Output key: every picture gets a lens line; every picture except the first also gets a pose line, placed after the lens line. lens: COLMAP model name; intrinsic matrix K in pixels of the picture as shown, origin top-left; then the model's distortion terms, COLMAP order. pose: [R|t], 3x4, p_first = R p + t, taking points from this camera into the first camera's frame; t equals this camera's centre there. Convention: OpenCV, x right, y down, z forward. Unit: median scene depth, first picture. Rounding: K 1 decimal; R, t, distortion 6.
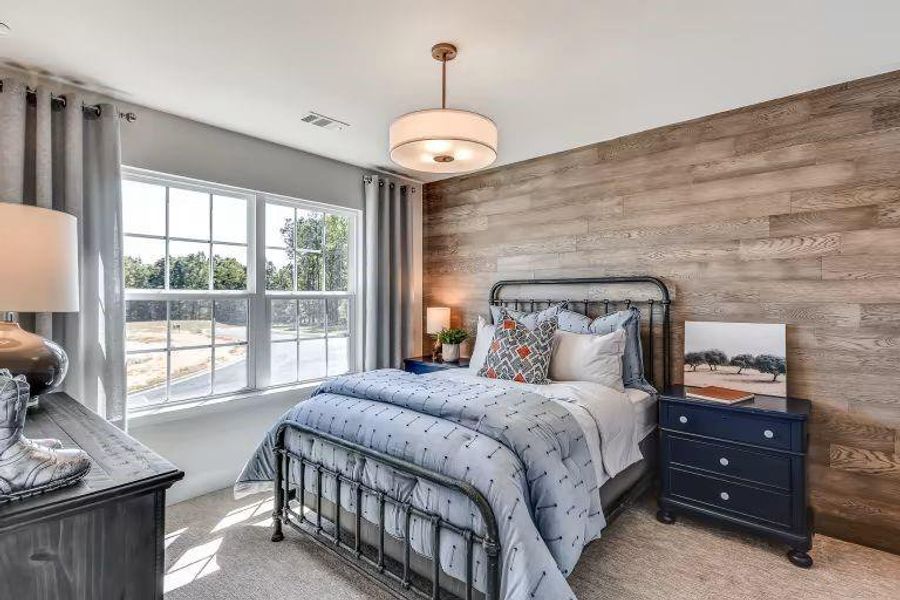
lens RADIAL K [[431.8, 0, 447.1], [0, 431.8, 289.6], [0, 0, 1]] dist [0.001841, 0.000206]
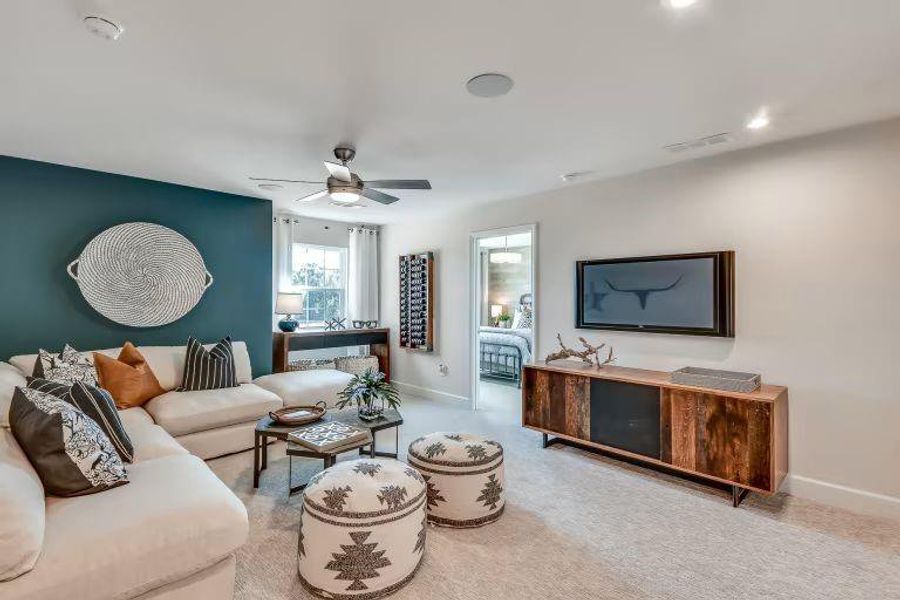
lens RADIAL K [[431.8, 0, 447.1], [0, 431.8, 289.6], [0, 0, 1]] dist [0.001841, 0.000206]
pose [[0.997654, 0.006308, -0.068166, -0.137048], [-0.007311, 0.999869, -0.014472, -0.009023], [0.068065, 0.014936, 0.997569, -1.394846]]
